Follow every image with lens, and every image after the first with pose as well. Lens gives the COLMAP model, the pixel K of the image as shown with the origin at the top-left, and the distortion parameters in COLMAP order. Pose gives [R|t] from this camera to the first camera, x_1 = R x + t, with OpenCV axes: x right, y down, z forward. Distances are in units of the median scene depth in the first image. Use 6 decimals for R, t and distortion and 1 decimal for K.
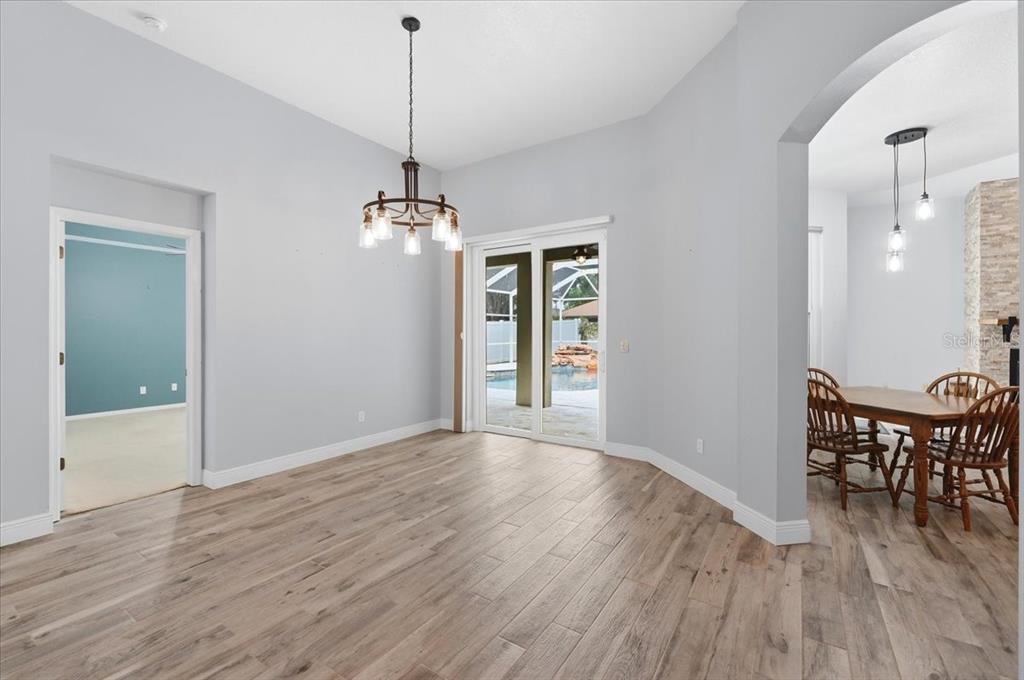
lens RADIAL K [[433.7, 0, 513.3], [0, 433.7, 333.6], [0, 0, 1]] dist [0.002207, 0.000366]
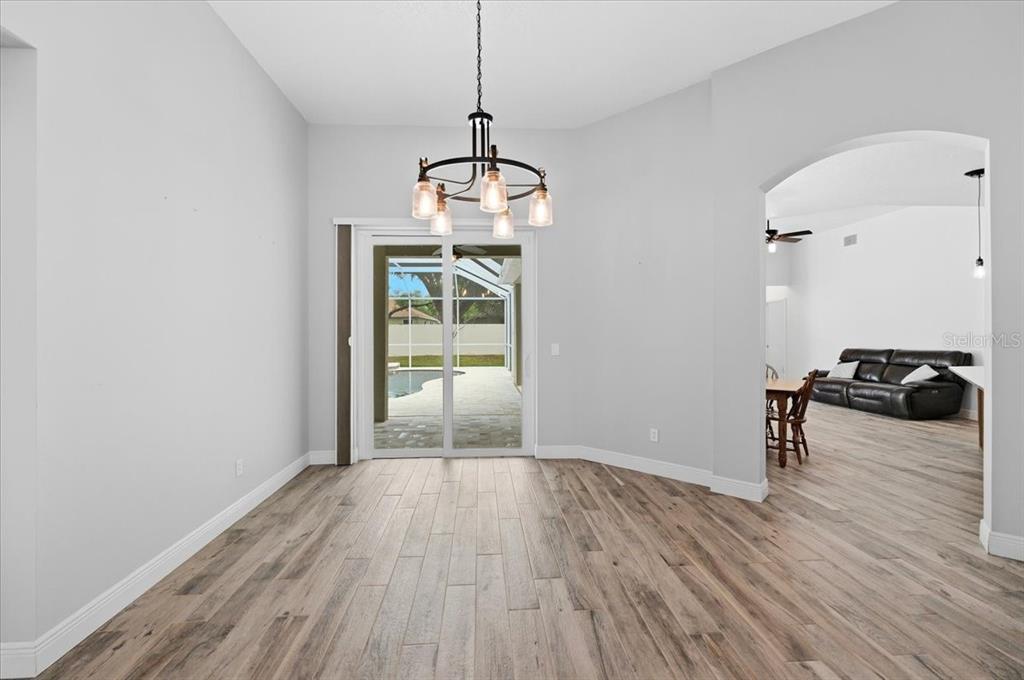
lens RADIAL K [[432.8, 0, 508.2], [0, 432.8, 334.9], [0, 0, 1]] dist [-0.001421, 0.000158]
pose [[0.798737, -0.003643, 0.601669, -0.648760], [0.005656, 0.999983, -0.001453, -0.005593], [-0.601654, 0.004564, 0.798744, 0.372109]]
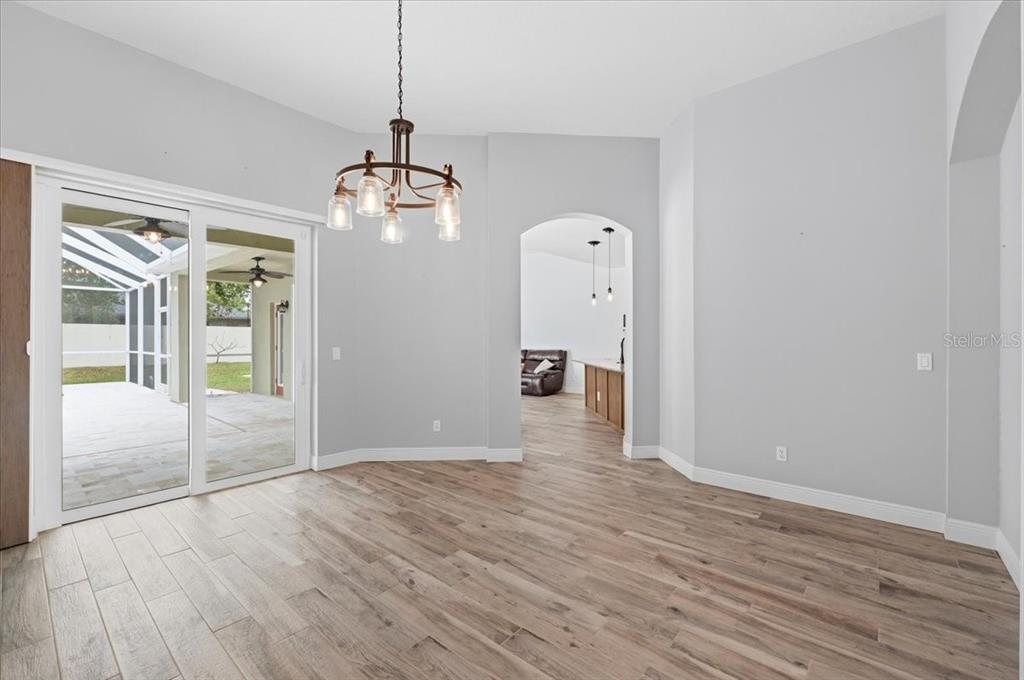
lens RADIAL K [[432.8, 0, 508.2], [0, 432.8, 334.9], [0, 0, 1]] dist [-0.001421, 0.000158]
pose [[0.129888, 0.008333, 0.991494, -0.972911], [0.003852, 0.999953, -0.008909, -0.003206], [-0.991521, 0.004976, 0.129849, 0.715087]]
